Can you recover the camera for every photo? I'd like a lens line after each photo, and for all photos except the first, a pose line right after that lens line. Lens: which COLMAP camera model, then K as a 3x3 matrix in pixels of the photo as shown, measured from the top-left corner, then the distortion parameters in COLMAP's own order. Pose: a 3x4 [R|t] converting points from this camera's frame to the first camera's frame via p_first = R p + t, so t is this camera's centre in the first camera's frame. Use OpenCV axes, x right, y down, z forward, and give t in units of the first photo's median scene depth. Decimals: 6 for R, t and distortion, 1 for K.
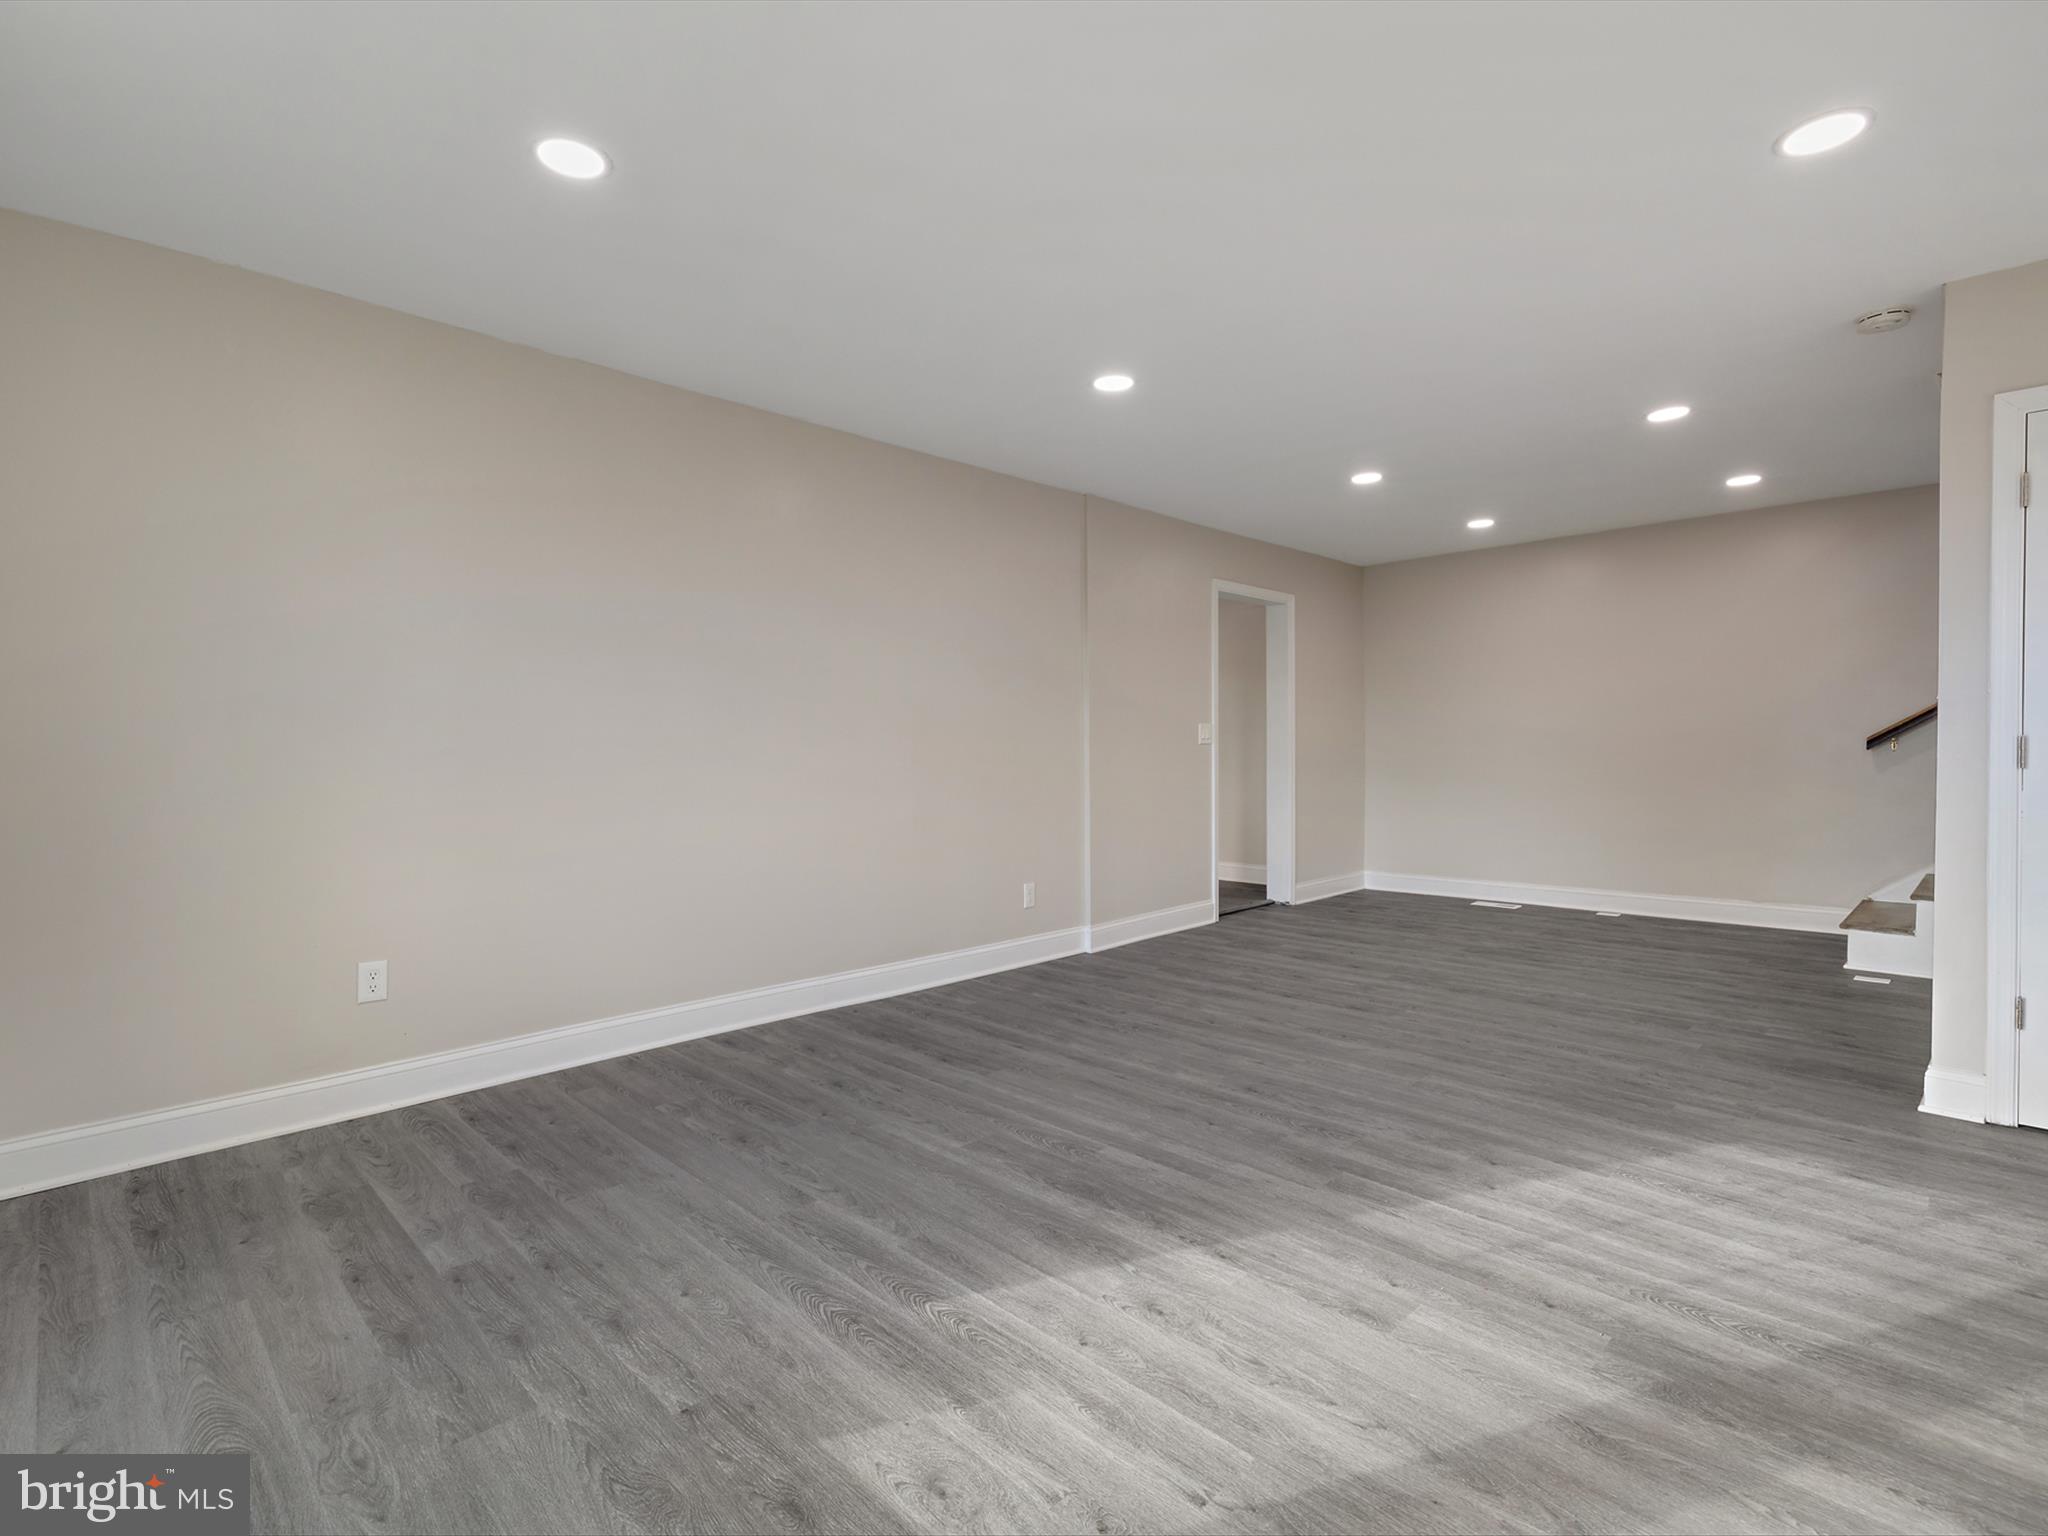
lens RADIAL K [[969.2, 0, 1011.0], [0, 969.2, 764.6], [0, 0, 1]] dist [0.001880, 0.000303]
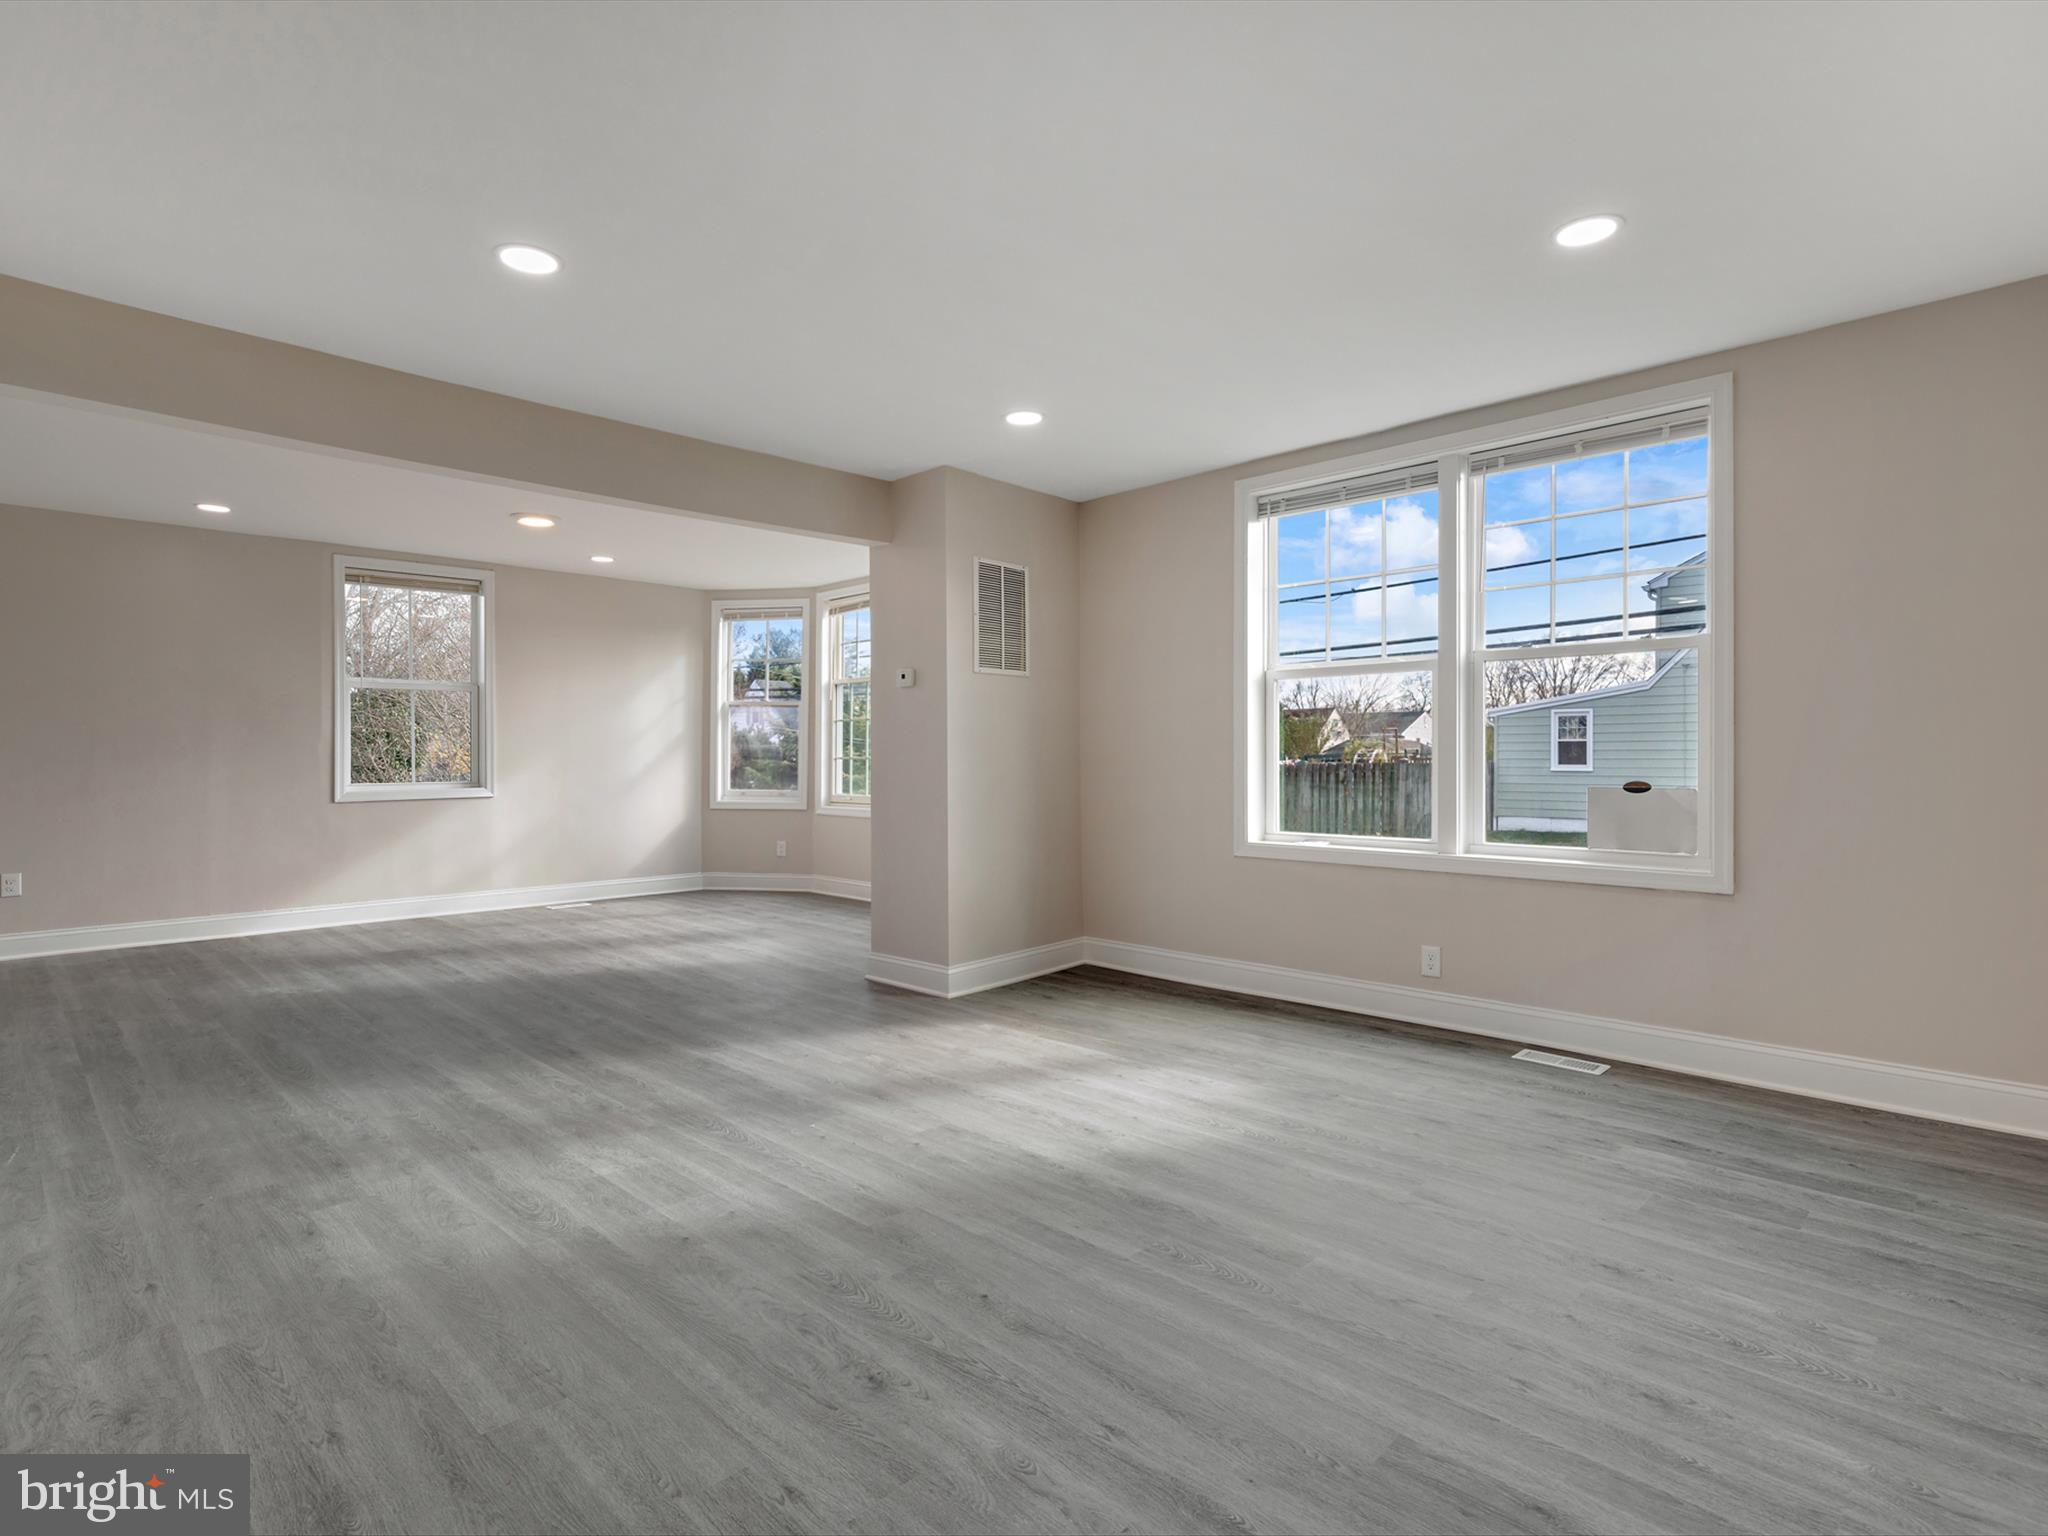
lens RADIAL K [[1034.3, 0, 1024.0], [0, 1034.3, 768.0], [0, 0, 1]] dist [-0.003811, 0.001317]
pose [[-0.999505, 0.011164, -0.029422, 0.229423], [0.010297, 0.999514, 0.029434, -0.036485], [0.029736, 0.029116, -0.999134, 2.032302]]
